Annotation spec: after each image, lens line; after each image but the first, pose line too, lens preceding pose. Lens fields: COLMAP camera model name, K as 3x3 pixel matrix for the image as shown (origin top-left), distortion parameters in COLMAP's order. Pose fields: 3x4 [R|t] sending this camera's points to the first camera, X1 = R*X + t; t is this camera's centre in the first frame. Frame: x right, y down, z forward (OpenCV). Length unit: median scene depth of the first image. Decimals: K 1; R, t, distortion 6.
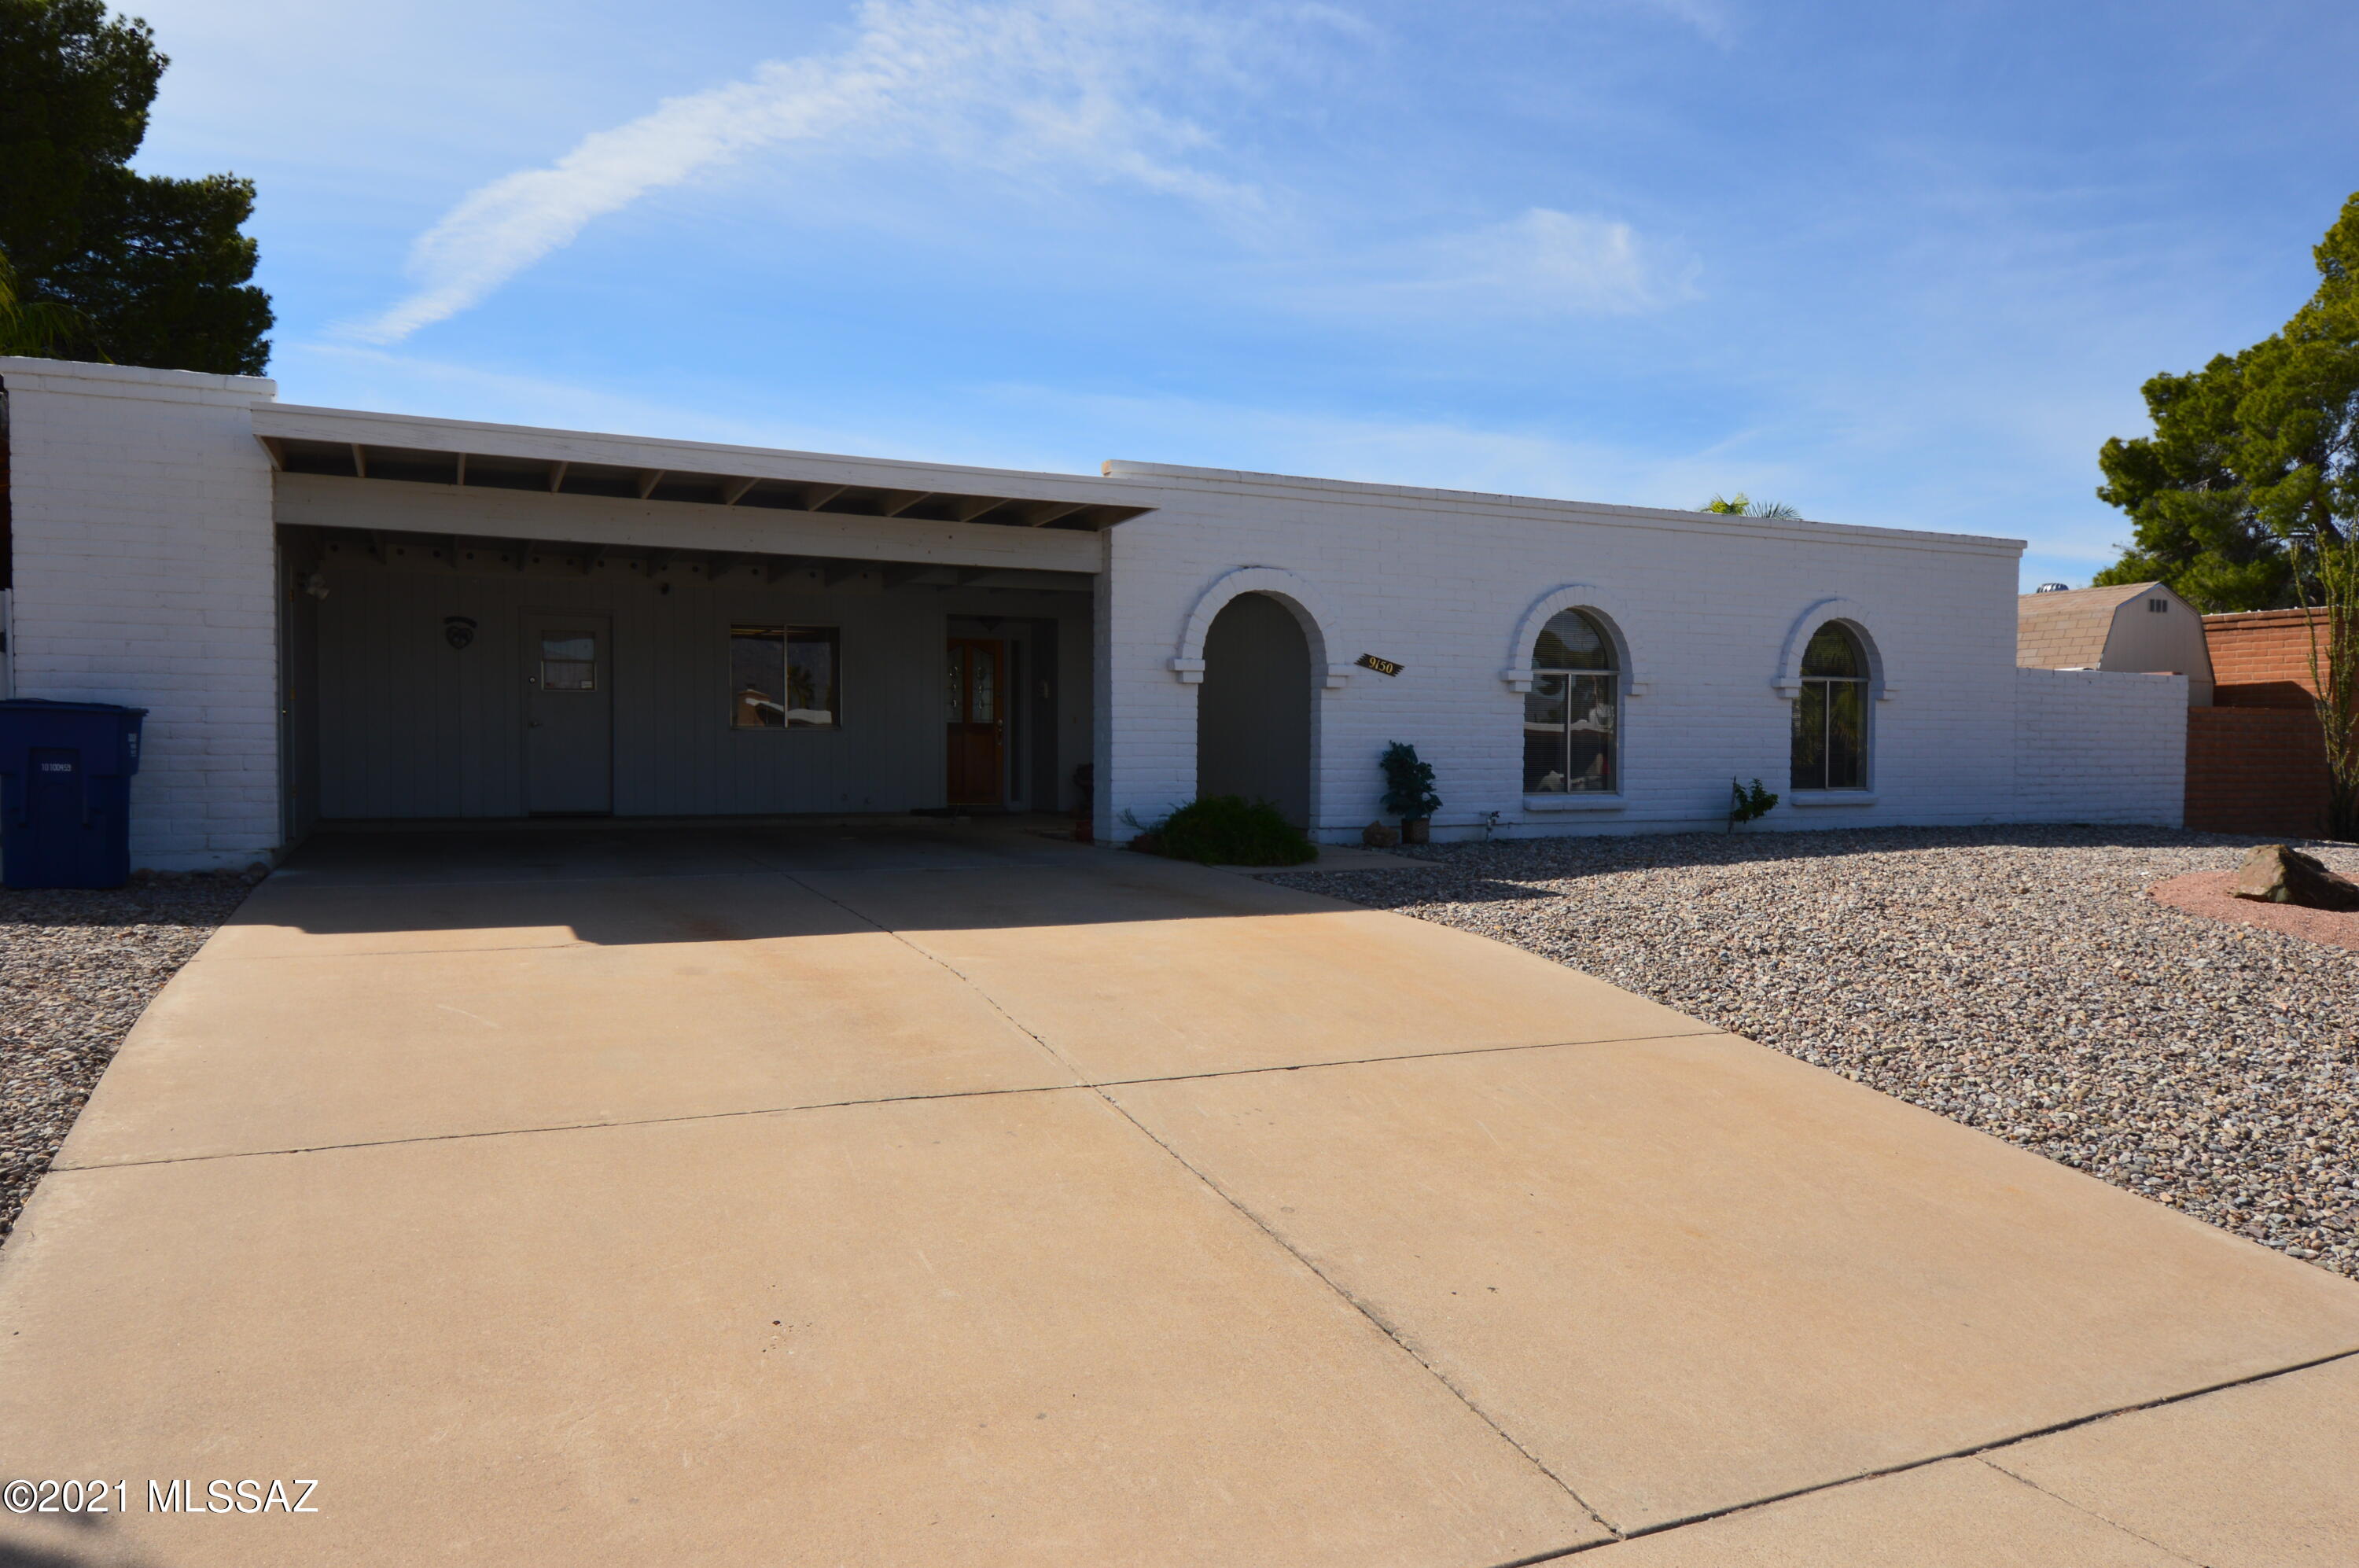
lens RADIAL K [[1603.4, 0, 1179.5], [0, 1603.4, 784.0], [0, 0, 1]] dist [-0.000275, -0.000051]
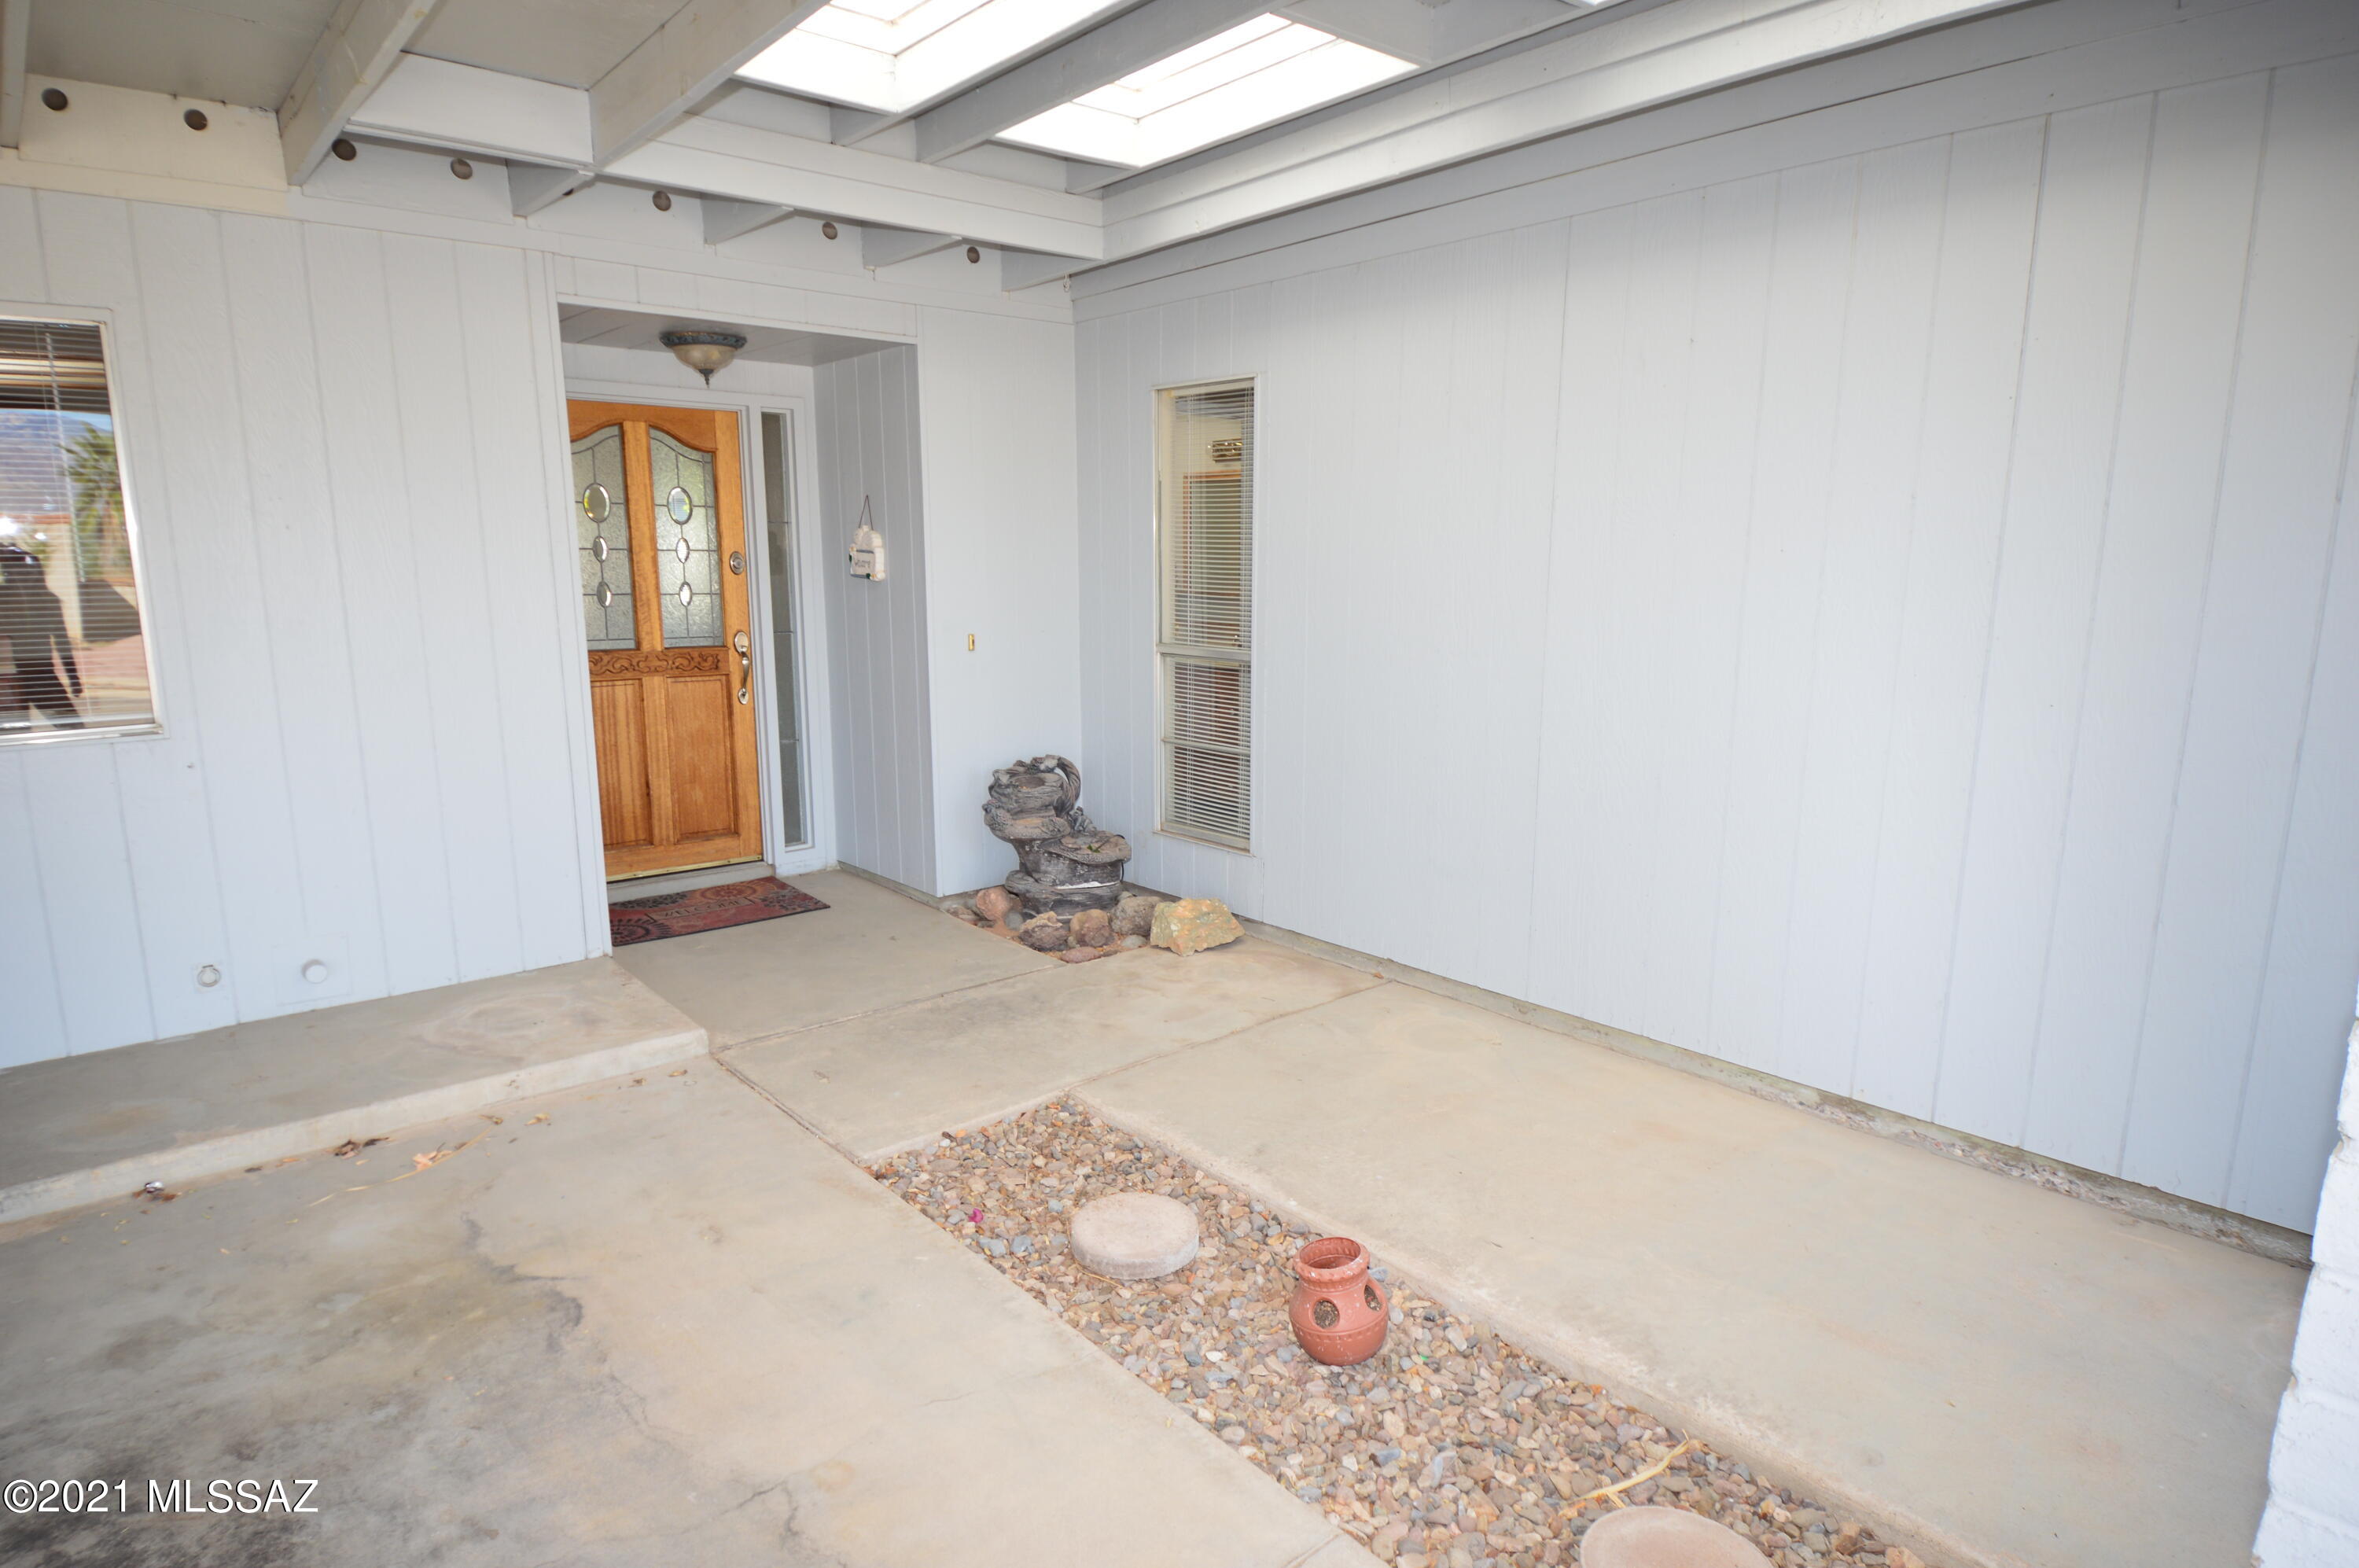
lens RADIAL K [[1329.5, 0, 1179.5], [0, 1329.5, 784.0], [0, 0, 1]] dist [-0.001942, -0.000314]
pose [[0.967743, -0.054039, 0.246076, -0.110507], [0.013259, 0.986296, 0.164450, -0.066416], [-0.251590, -0.155883, 0.955198, 0.820824]]
